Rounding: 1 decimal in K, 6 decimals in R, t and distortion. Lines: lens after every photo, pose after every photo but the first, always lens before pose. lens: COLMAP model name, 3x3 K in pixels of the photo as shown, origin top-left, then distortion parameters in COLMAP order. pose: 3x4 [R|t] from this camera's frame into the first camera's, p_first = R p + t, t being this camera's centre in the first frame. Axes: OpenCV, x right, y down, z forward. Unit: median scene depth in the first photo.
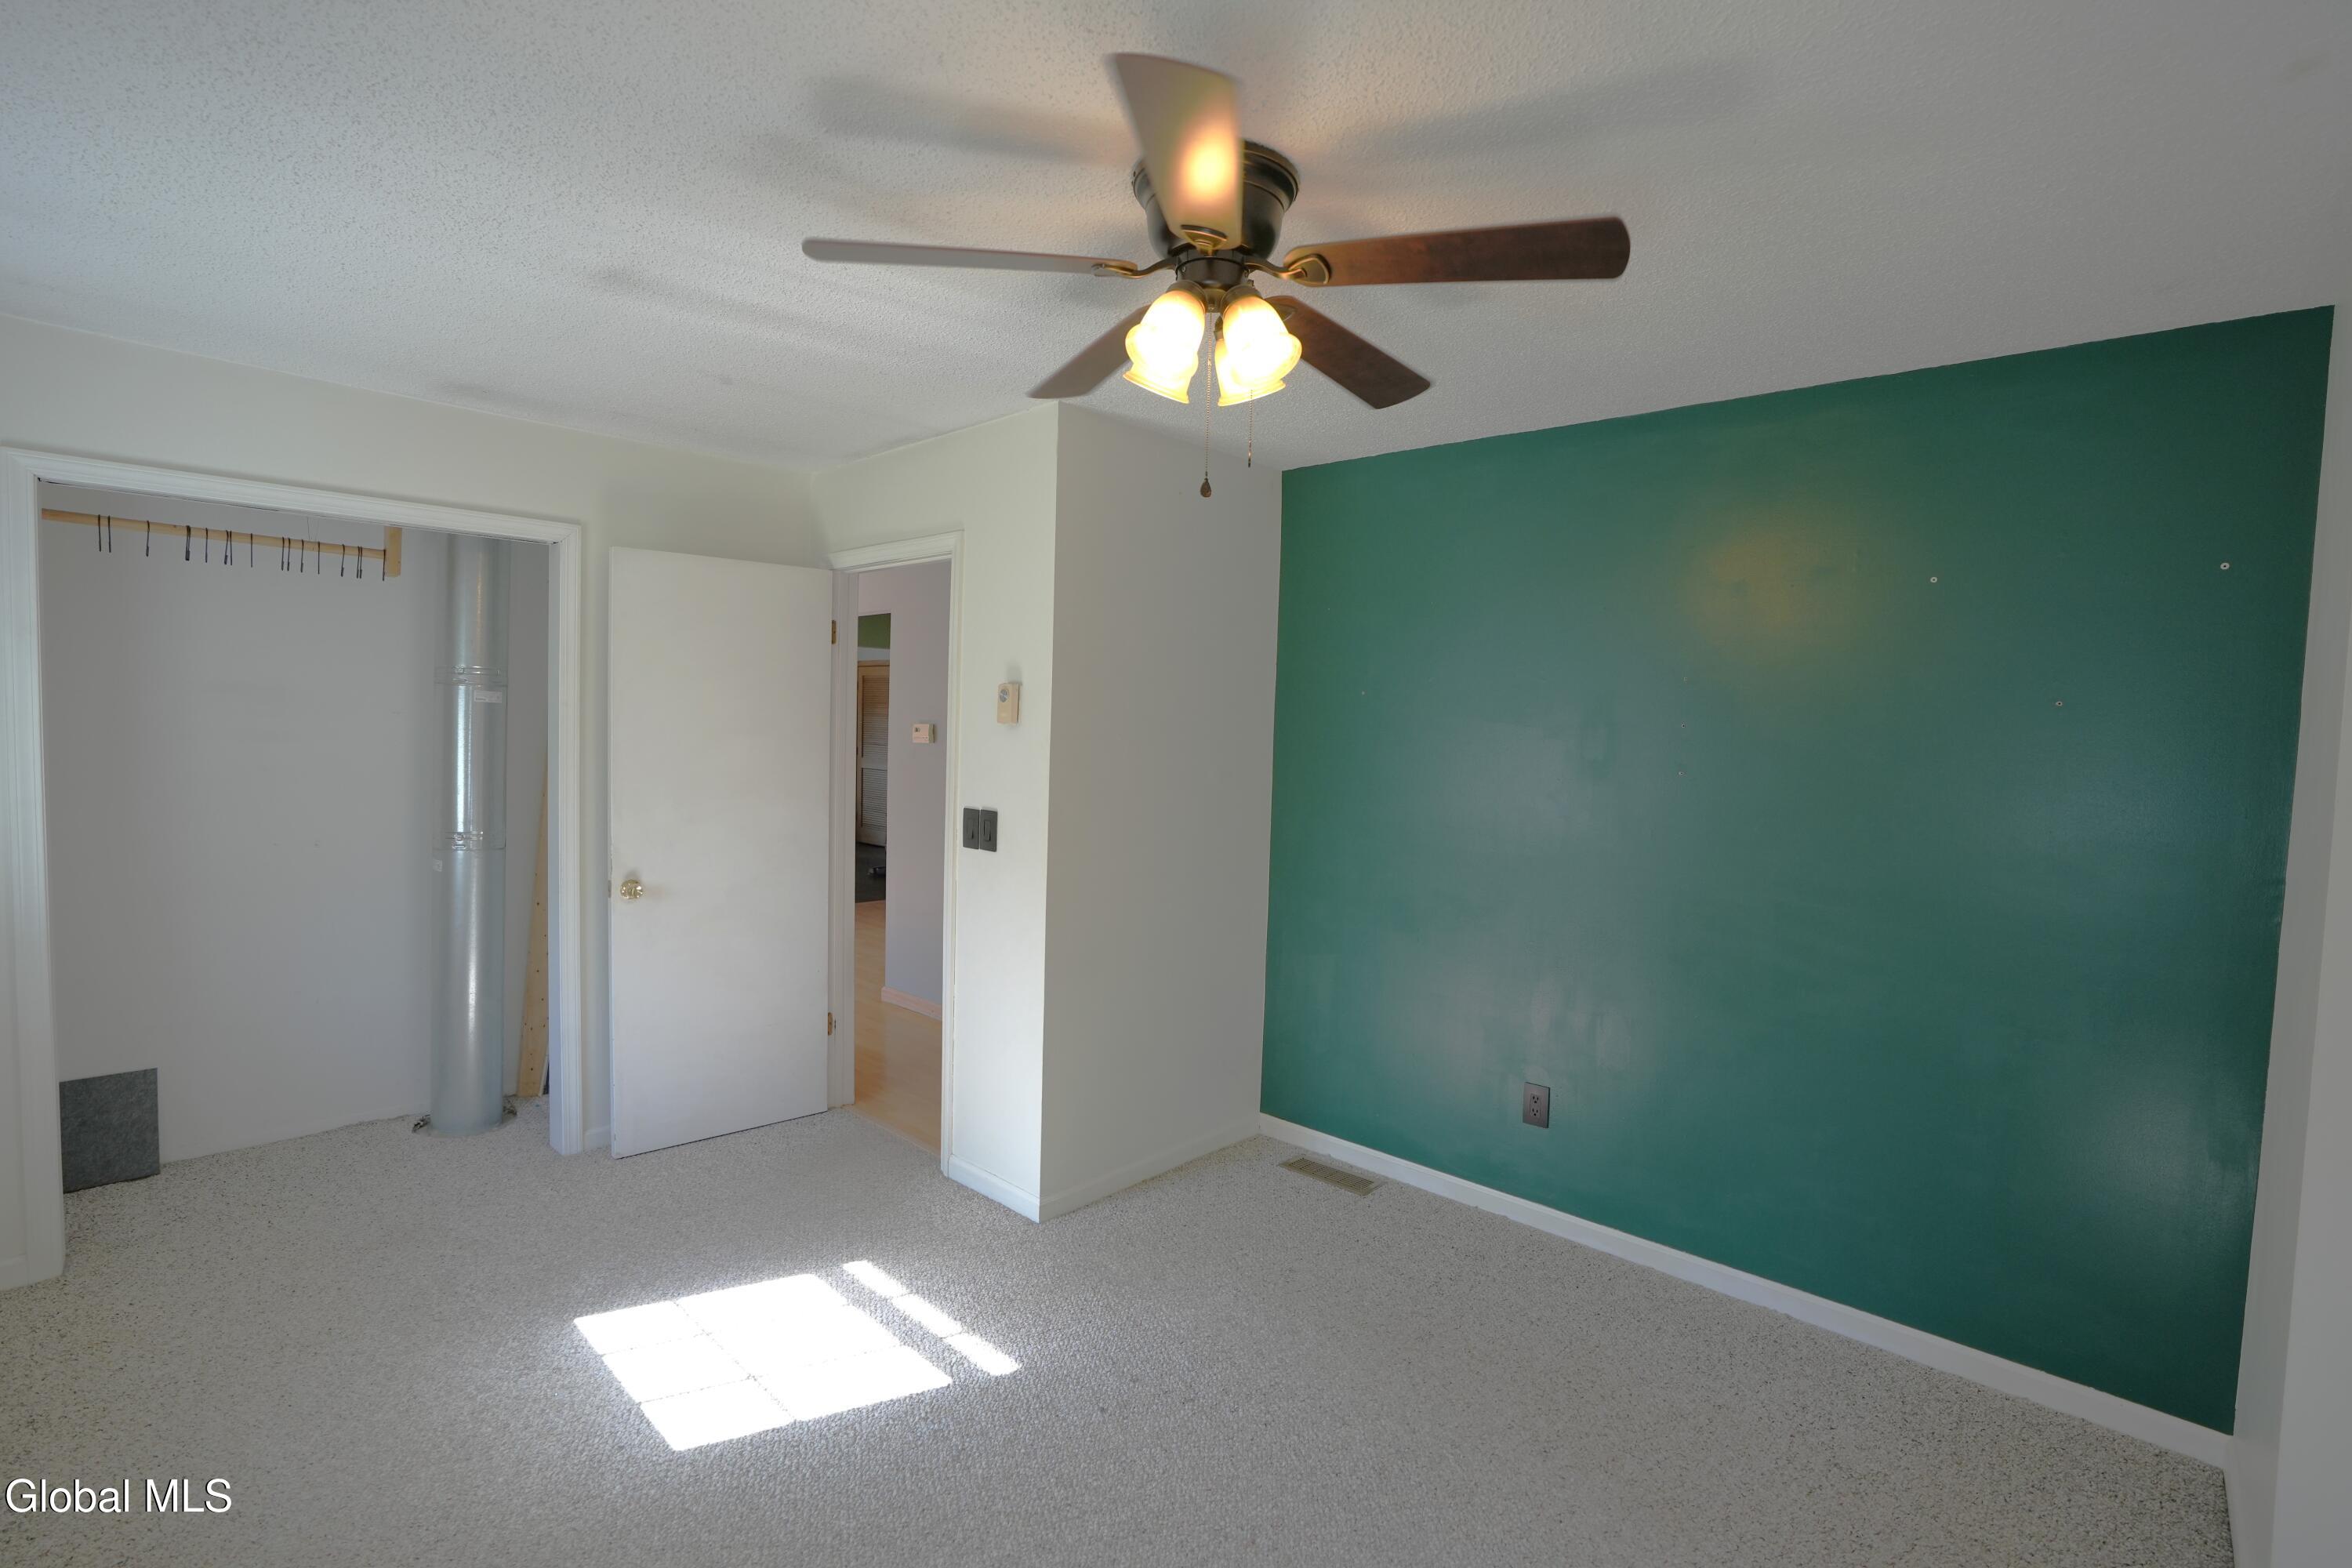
lens RADIAL K [[1083.2, 0, 1174.6], [0, 1083.2, 798.4], [0, 0, 1]] dist [-0.031392, 0.004473]
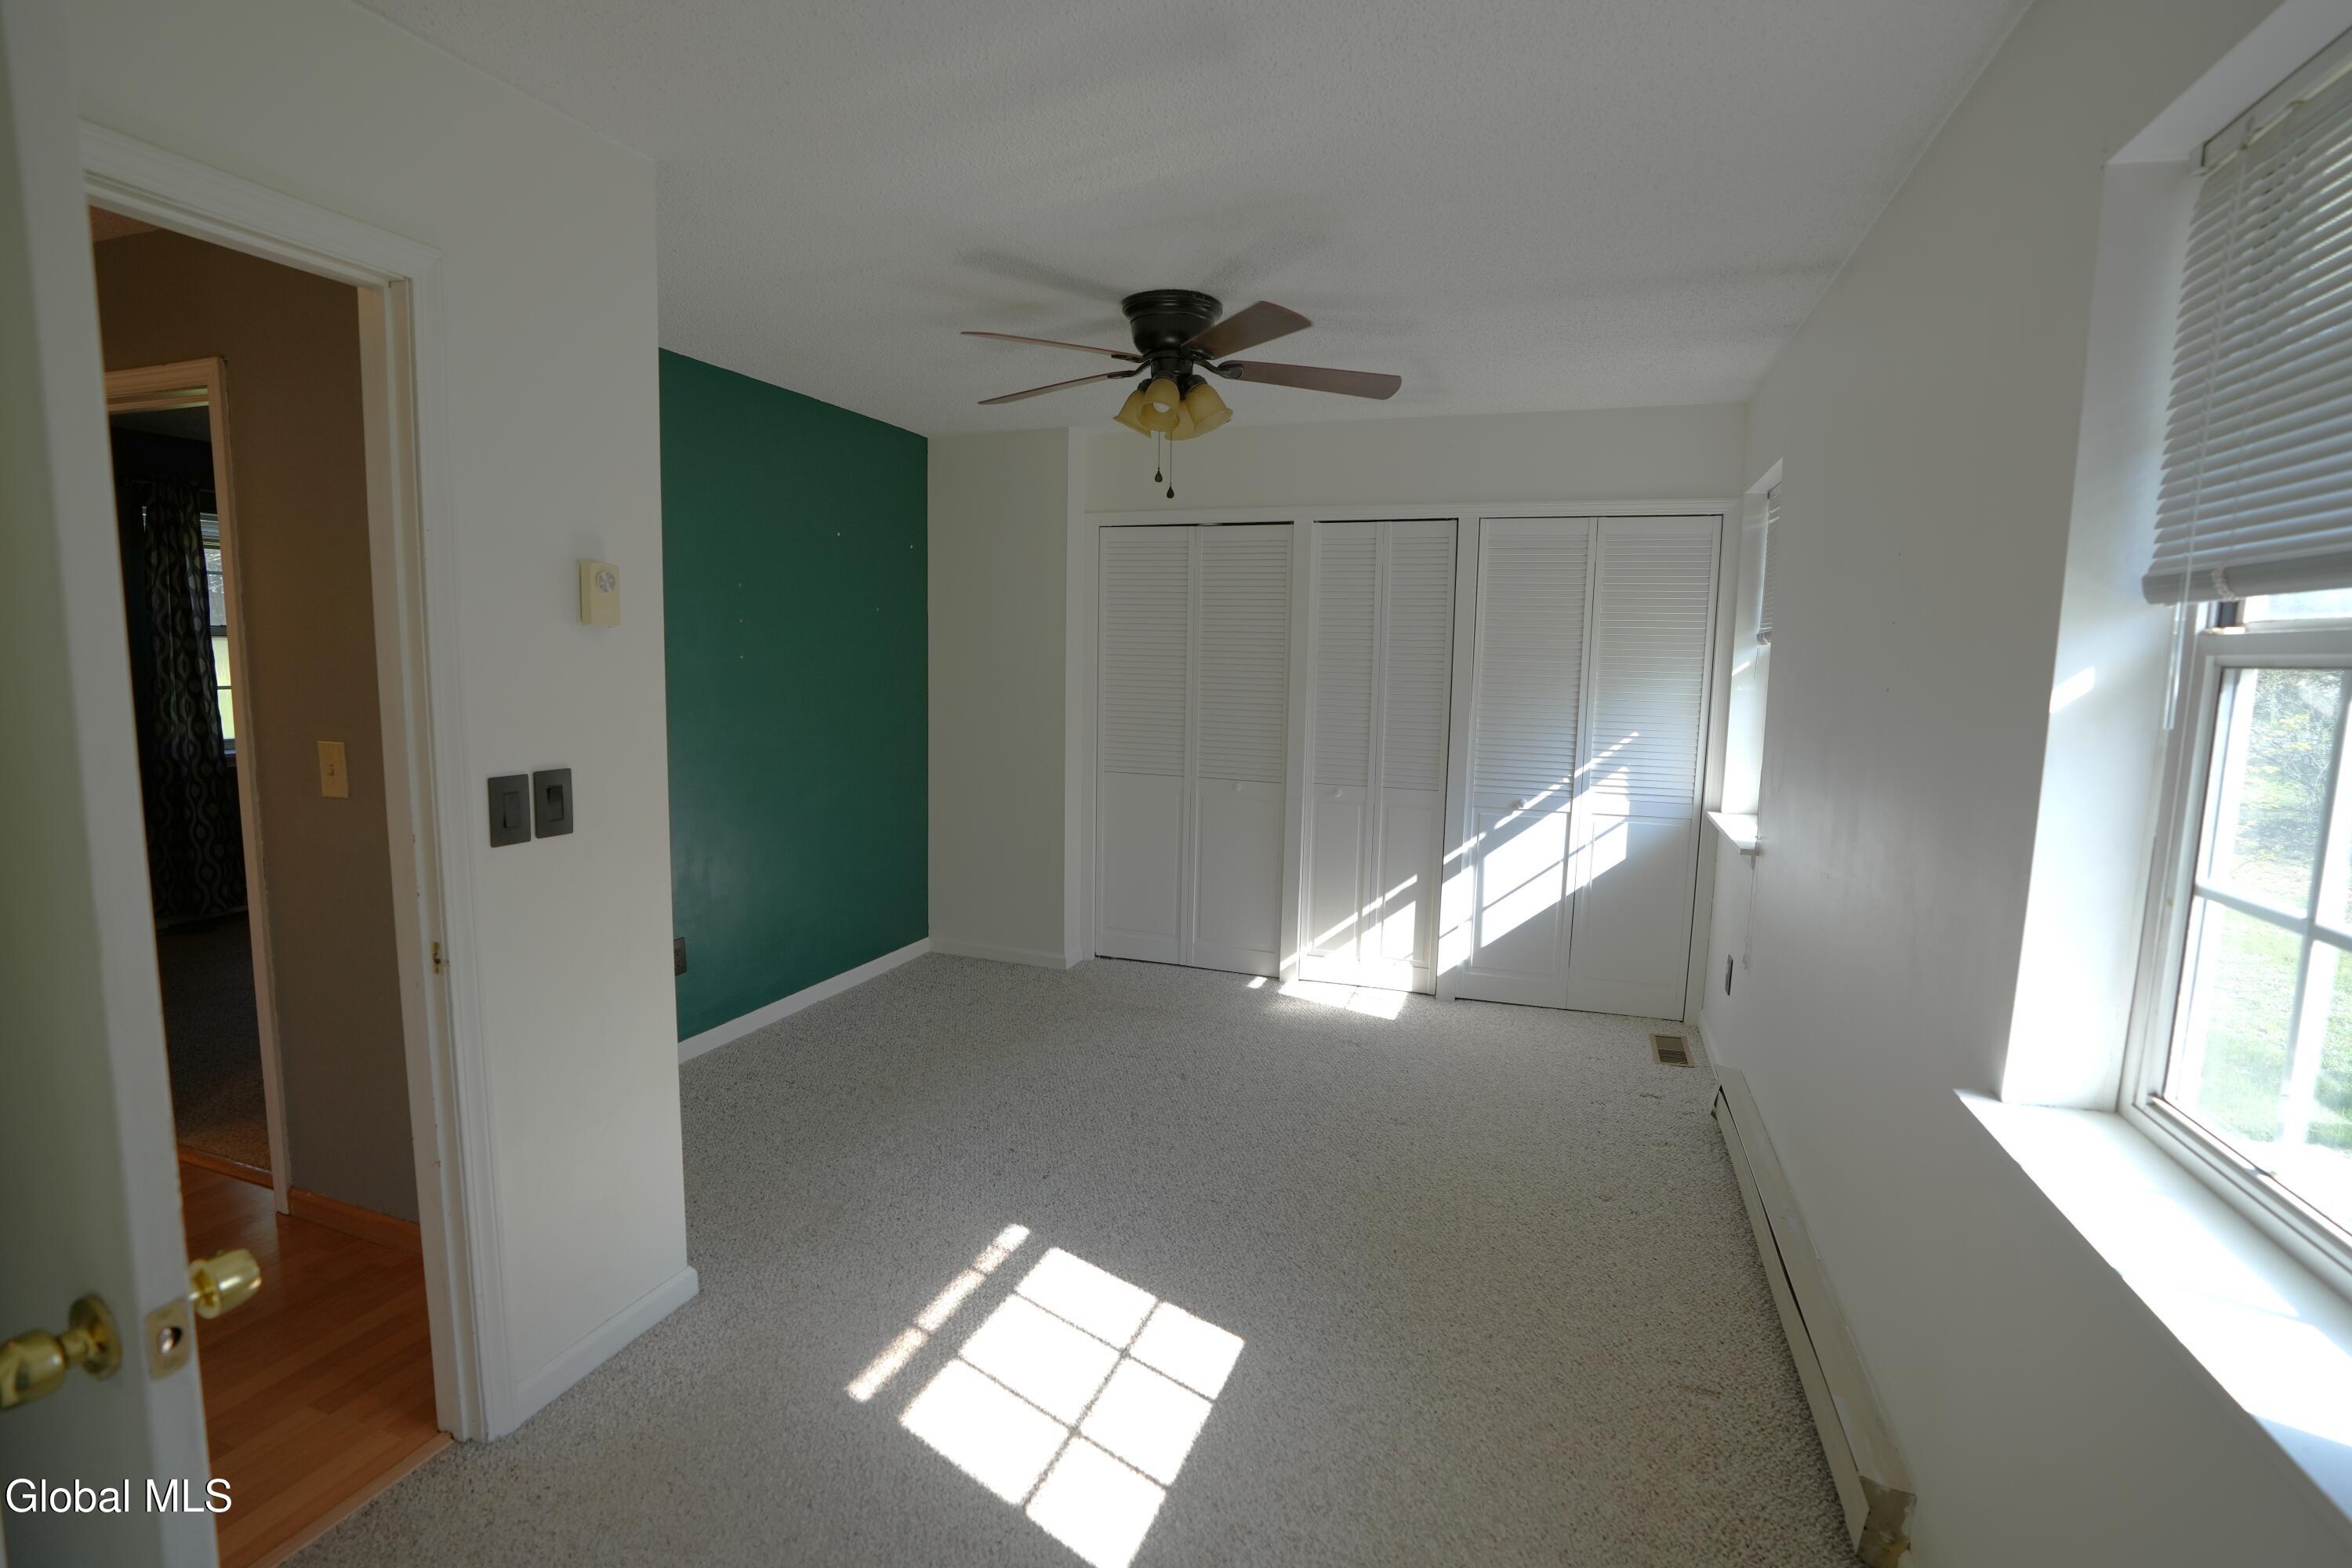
lens RADIAL K [[1083.2, 0, 1187.1], [0, 1083.2, 775.3], [0, 0, 1]] dist [-0.031392, 0.004473]
pose [[-0.387219, -0.145682, 0.910405, -0.890003], [0.047064, 0.983027, 0.177320, -0.079222], [-0.920786, 0.111509, -0.373791, 0.934128]]
